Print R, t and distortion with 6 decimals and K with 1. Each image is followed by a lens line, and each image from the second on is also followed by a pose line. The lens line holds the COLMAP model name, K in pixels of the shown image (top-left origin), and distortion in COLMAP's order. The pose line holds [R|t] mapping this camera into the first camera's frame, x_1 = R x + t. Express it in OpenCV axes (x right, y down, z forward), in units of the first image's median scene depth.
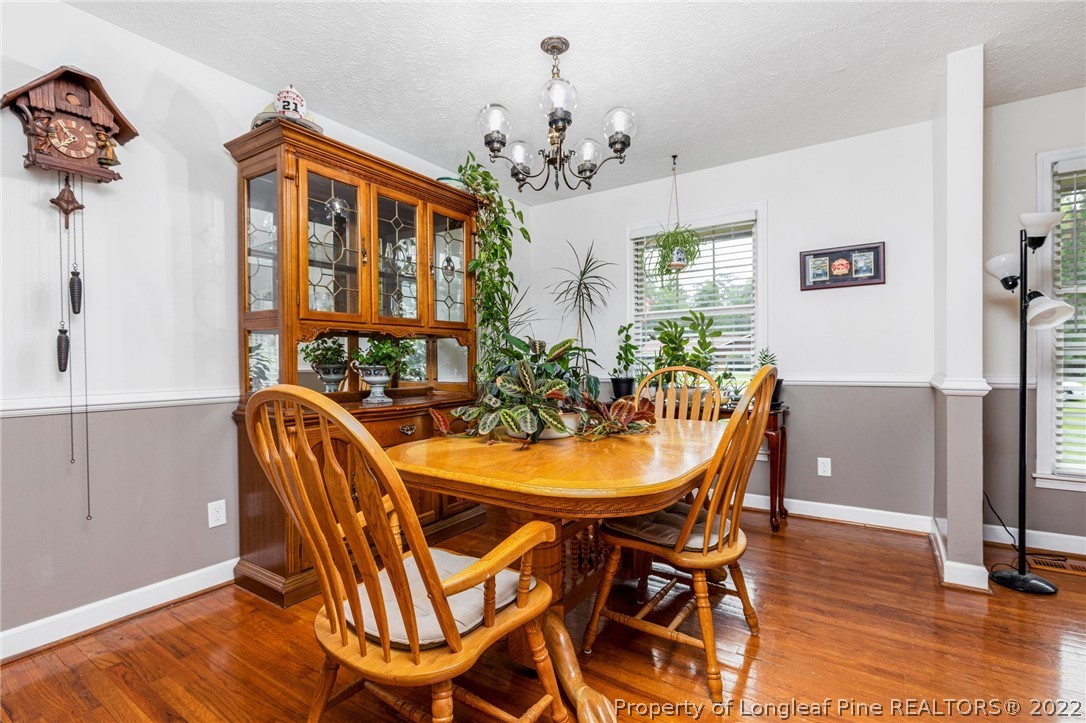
lens RADIAL K [[518.6, 0, 543.0], [0, 518.6, 361.5], [0, 0, 1]] dist [0.000706, -0.000473]
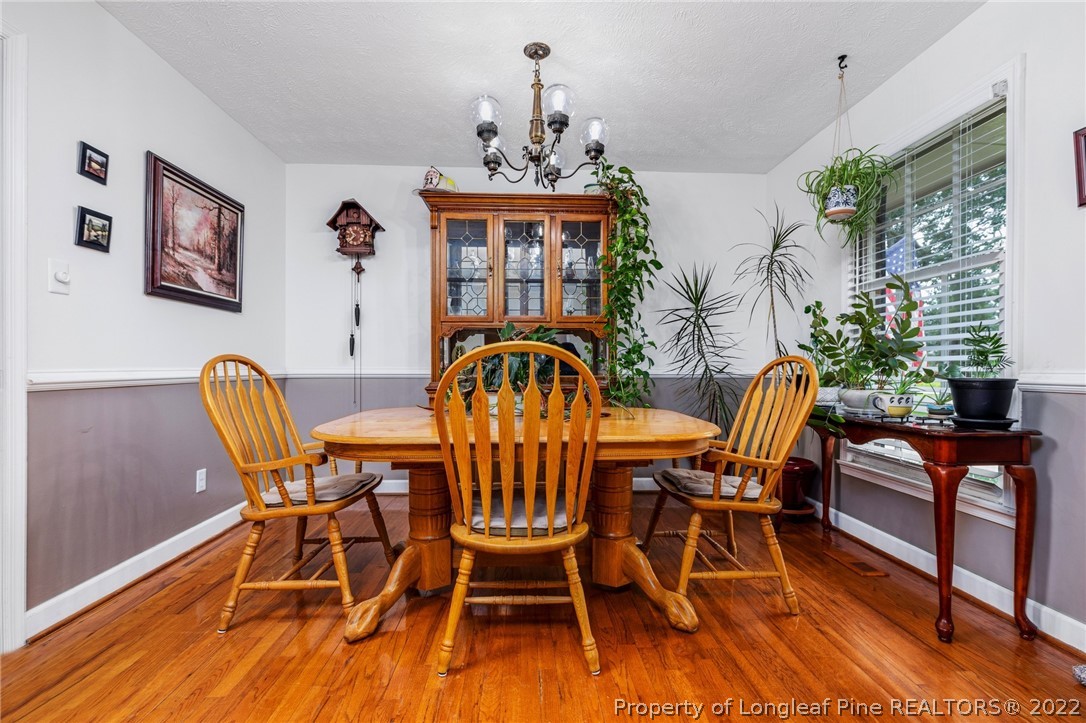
lens RADIAL K [[516.8, 0, 543.1], [0, 516.8, 349.2], [0, 0, 1]] dist [0.034216, -0.000040]
pose [[0.579183, -0.019840, -0.814956, 1.031270], [-0.009081, 0.999485, -0.030787, 0.045657], [0.815147, 0.025232, 0.578705, 0.438756]]
